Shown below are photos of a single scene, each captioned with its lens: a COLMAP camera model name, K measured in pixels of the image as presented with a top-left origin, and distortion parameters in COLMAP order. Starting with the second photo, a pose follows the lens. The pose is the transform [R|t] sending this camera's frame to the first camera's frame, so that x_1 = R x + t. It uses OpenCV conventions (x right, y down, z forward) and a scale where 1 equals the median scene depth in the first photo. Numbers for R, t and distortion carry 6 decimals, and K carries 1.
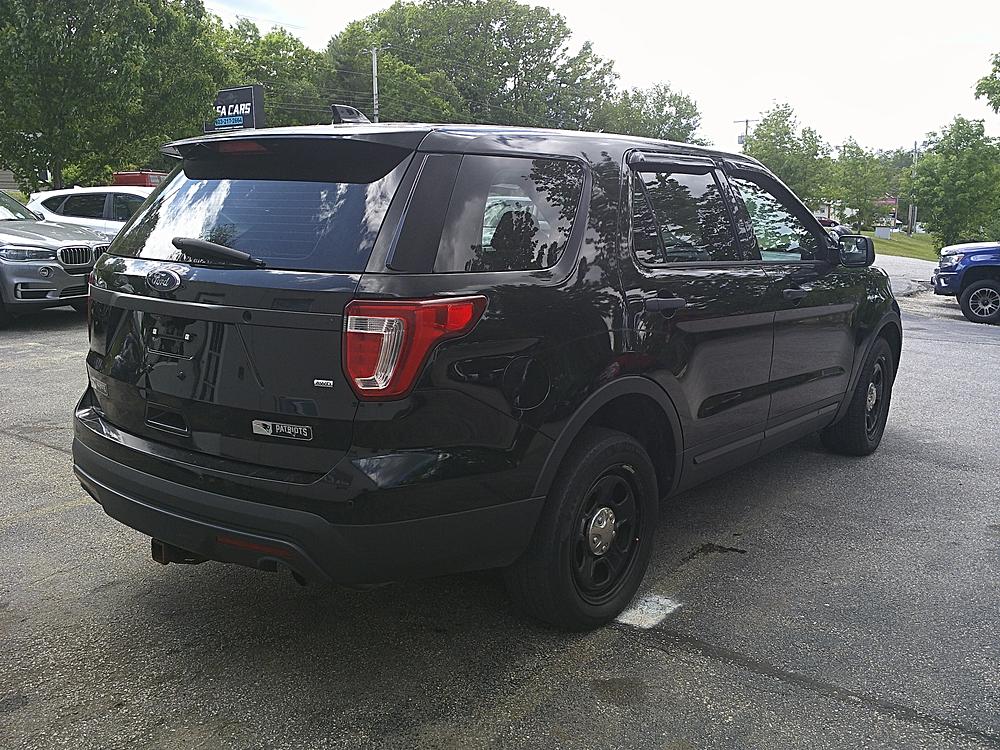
lens RADIAL K [[906.4, 0, 499.6], [0, 906.4, 385.8], [0, 0, 1]] dist [0.118243, -0.259195]
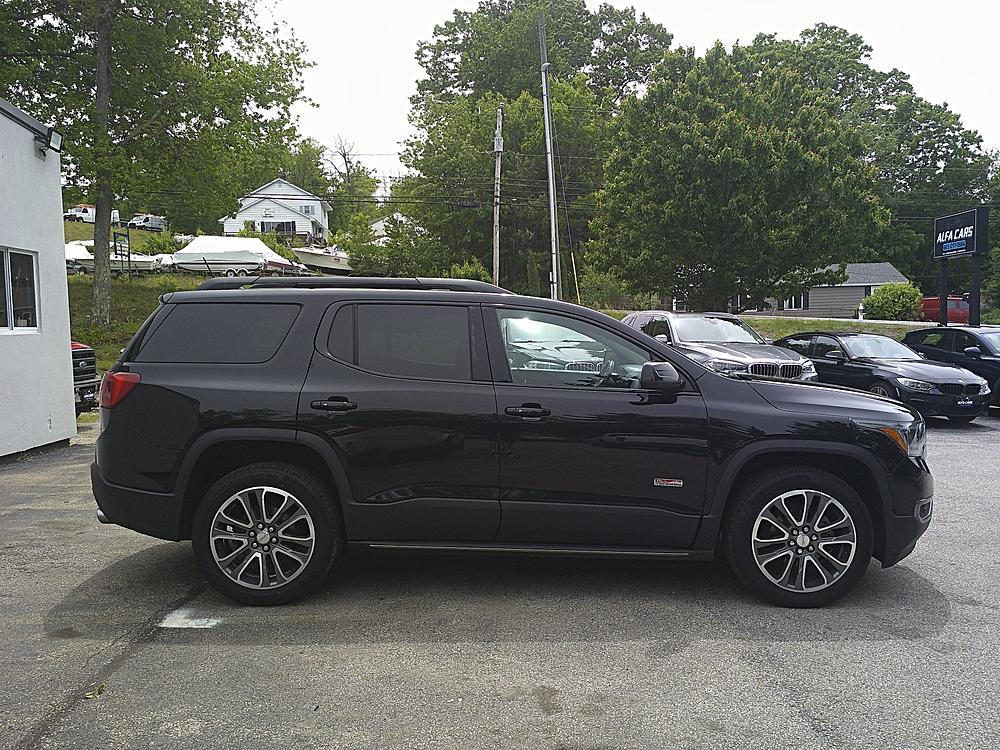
lens RADIAL K [[906.4, 0, 499.6], [0, 906.4, 385.8], [0, 0, 1]] dist [0.118243, -0.259195]
pose [[0.604327, 0.052832, -0.794983, 0.196545], [-0.158065, 0.985916, -0.054637, -0.013062], [0.780899, 0.158678, 0.604167, 0.061613]]
